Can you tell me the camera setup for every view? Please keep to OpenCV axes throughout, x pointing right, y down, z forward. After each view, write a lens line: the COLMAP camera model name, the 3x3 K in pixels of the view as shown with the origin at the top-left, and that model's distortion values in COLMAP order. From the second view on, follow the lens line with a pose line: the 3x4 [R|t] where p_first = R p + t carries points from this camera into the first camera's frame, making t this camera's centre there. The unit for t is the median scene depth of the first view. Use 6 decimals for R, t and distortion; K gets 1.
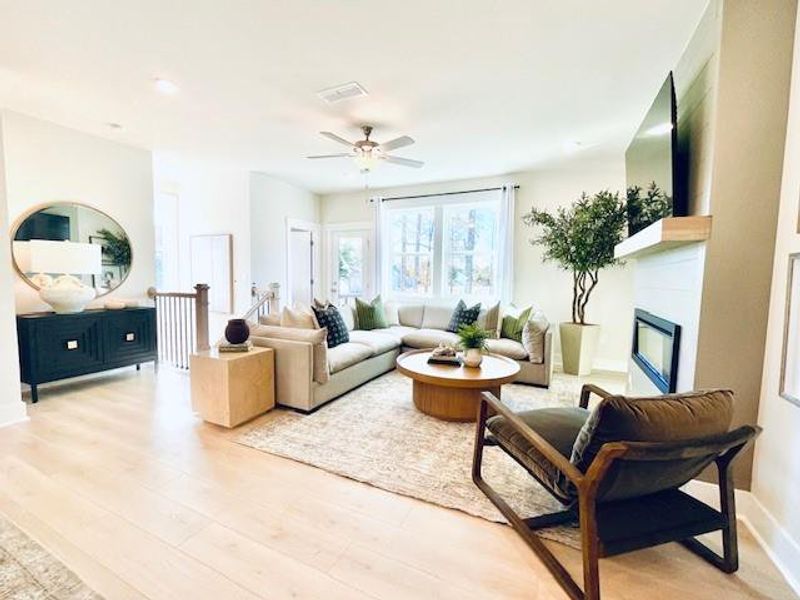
lens RADIAL K [[341.4, 0, 392.3], [0, 341.4, 300.5], [0, 0, 1]] dist [-0.002264, -0.000340]
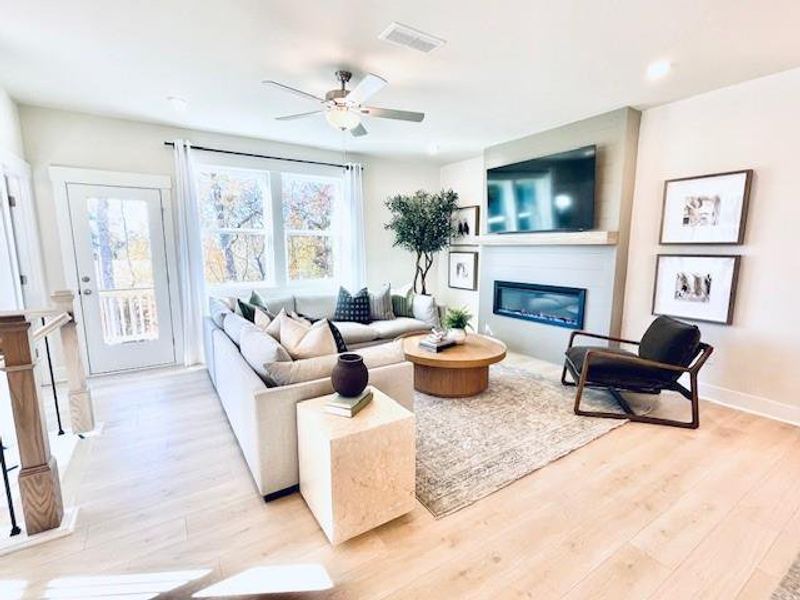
lens RADIAL K [[369.5, 0, 394.1], [0, 369.5, 302.0], [0, 0, 1]] dist [0.000201, -0.000428]
pose [[0.523780, -0.139448, 0.840362, -0.780411], [0.069509, 0.990217, 0.120991, -0.096251], [-0.849013, -0.004960, 0.528349, 0.476381]]
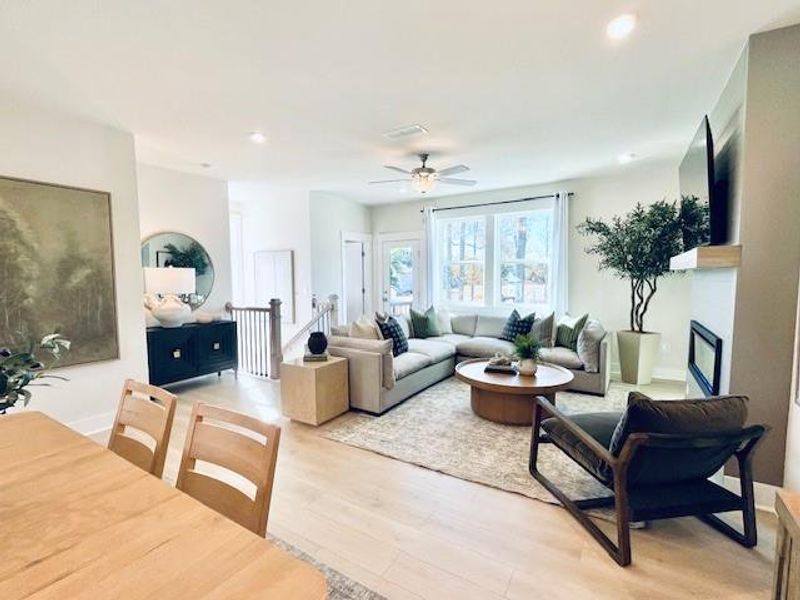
lens RADIAL K [[369.5, 0, 394.1], [0, 369.5, 302.0], [0, 0, 1]] dist [0.000201, -0.000428]
pose [[0.993824, -0.015303, -0.109904, -0.045171], [0.015246, 0.999883, -0.001361, -0.036855], [0.109912, -0.000323, 0.993941, -0.179969]]
